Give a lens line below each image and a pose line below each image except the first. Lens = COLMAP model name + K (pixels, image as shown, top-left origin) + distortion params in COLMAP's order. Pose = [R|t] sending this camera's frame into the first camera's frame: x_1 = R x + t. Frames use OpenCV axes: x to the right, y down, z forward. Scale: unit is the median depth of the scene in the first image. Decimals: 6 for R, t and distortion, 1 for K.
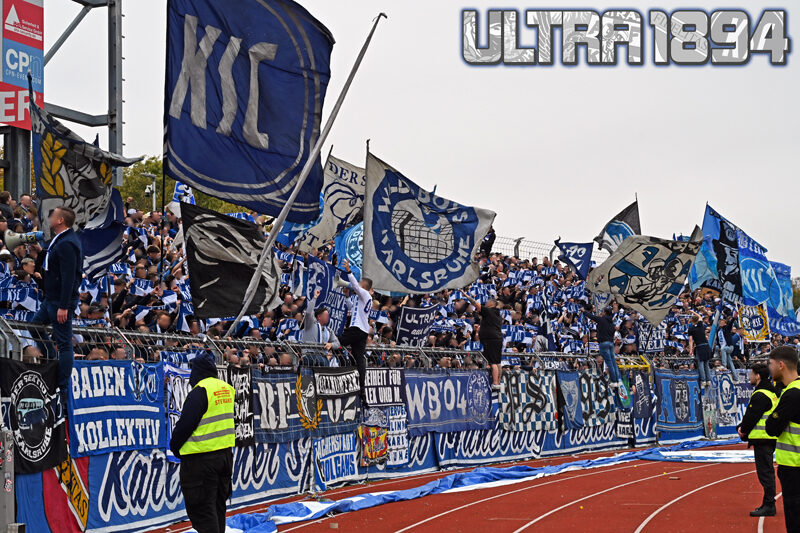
lens RADIAL K [[1440.1, 0, 400.8], [0, 1440.1, 265.7], [0, 0, 1]] dist [-0.022771, 0.033481]
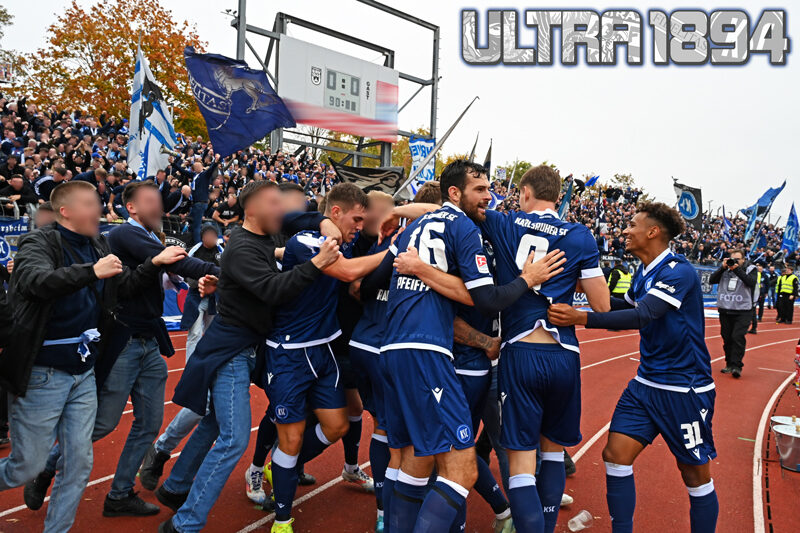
lens RADIAL K [[615.8, 0, 403.4], [0, 615.8, 267.2], [0, 0, 1]] dist [-0.005225, -0.001823]
pose [[0.911765, 0.060290, -0.406263, 0.237503], [-0.023889, 0.995277, 0.094086, 0.013269], [0.410017, -0.076079, 0.908899, 0.171458]]
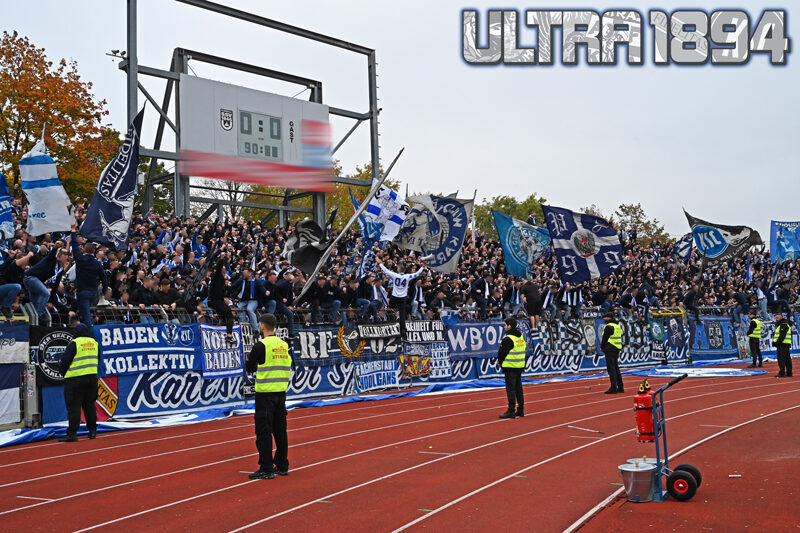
lens RADIAL K [[822.6, 0, 402.1], [0, 822.6, 262.3], [0, 0, 1]] dist [-0.008386, 0.004540]
pose [[0.929819, -0.043853, -0.365395, 0.309710], [0.046543, 0.998915, -0.001446, 0.002508], [0.365062, -0.015662, 0.930851, 0.087731]]
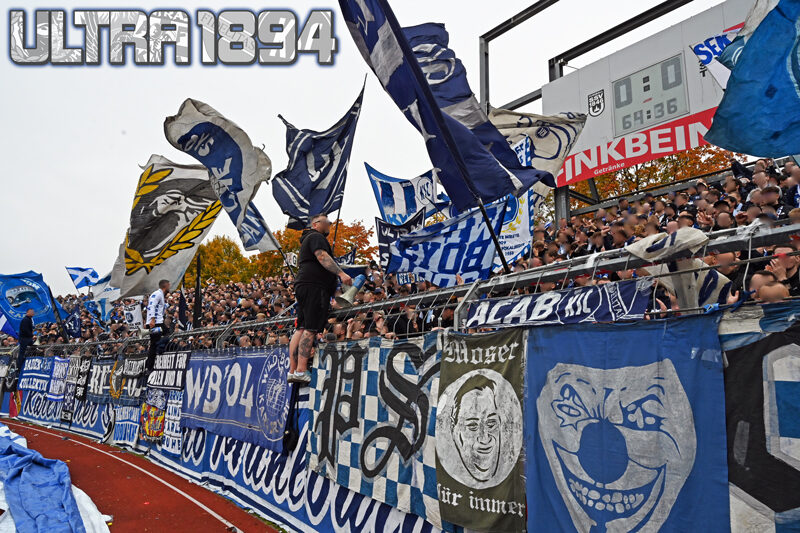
lens RADIAL K [[529.8, 0, 391.9], [0, 529.8, 267.8], [0, 0, 1]] dist [-0.003682, -0.001661]
pose [[-0.439423, -0.167236, -0.882576, 0.263059], [0.065940, 0.973861, -0.217364, 0.103040], [0.895857, -0.153711, -0.416909, 1.282312]]
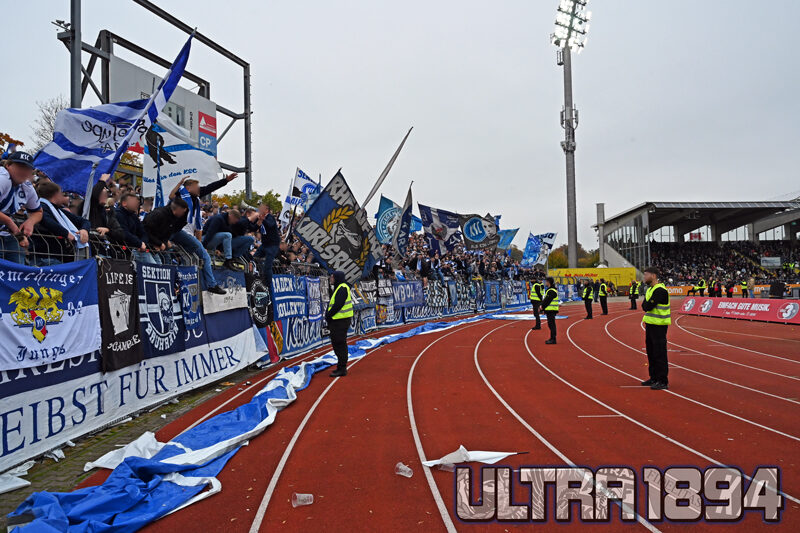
lens RADIAL K [[589.0, 0, 399.4], [0, 589.0, 270.4], [0, 0, 1]] dist [-0.004648, -0.001619]
pose [[0.995587, 0.003583, 0.093778, -0.073817], [-0.008638, 0.998527, 0.053556, 0.007287], [-0.093448, -0.054130, 0.994152, 0.075757]]
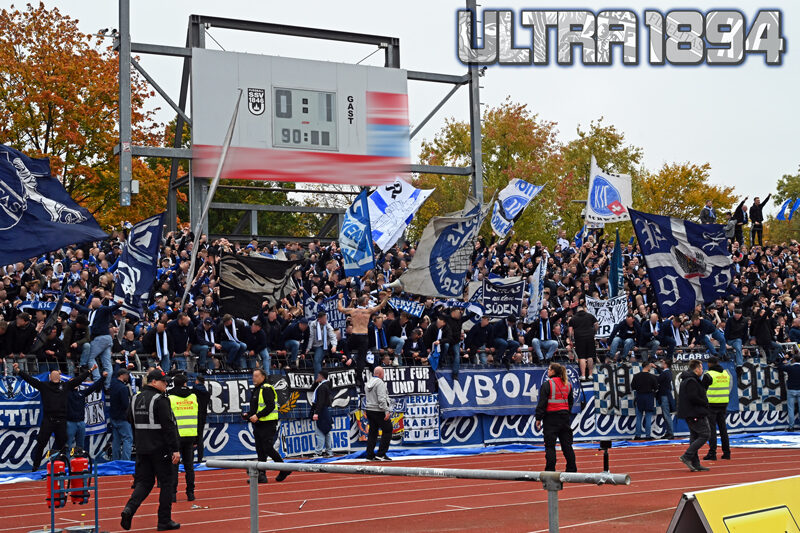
lens RADIAL K [[1246.4, 0, 401.3], [0, 1246.4, 255.8], [0, 0, 1]] dist [0.009471, 0.034165]
pose [[0.781034, -0.064937, -0.621103, 0.680772], [0.065051, 0.997628, -0.022502, -0.003684], [0.621091, -0.022829, 0.783406, 0.112364]]
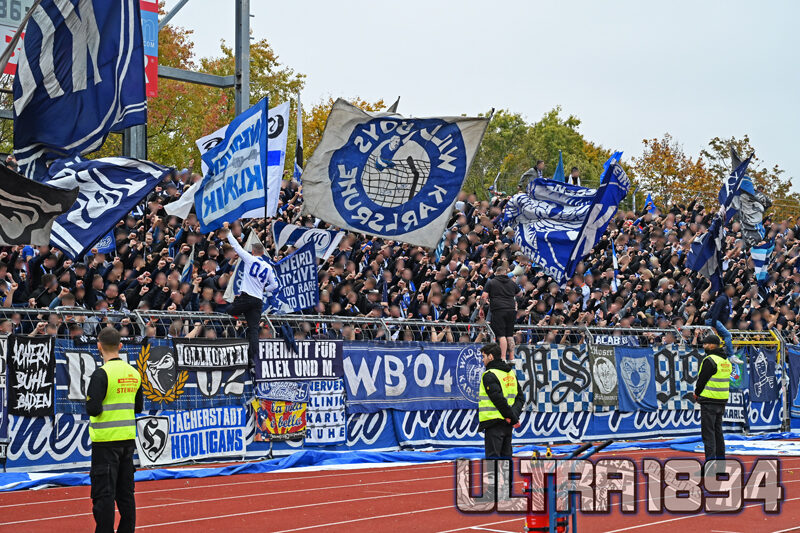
lens RADIAL K [[1572.5, 0, 400.5], [0, 1572.5, 266.3], [0, 0, 1]] dist [-0.011437, 0.100243]
pose [[0.948589, 0.000254, -0.316510, 0.365349], [0.007964, 0.999664, 0.024669, -0.002206], [0.316410, -0.025921, 0.948268, 0.040945]]
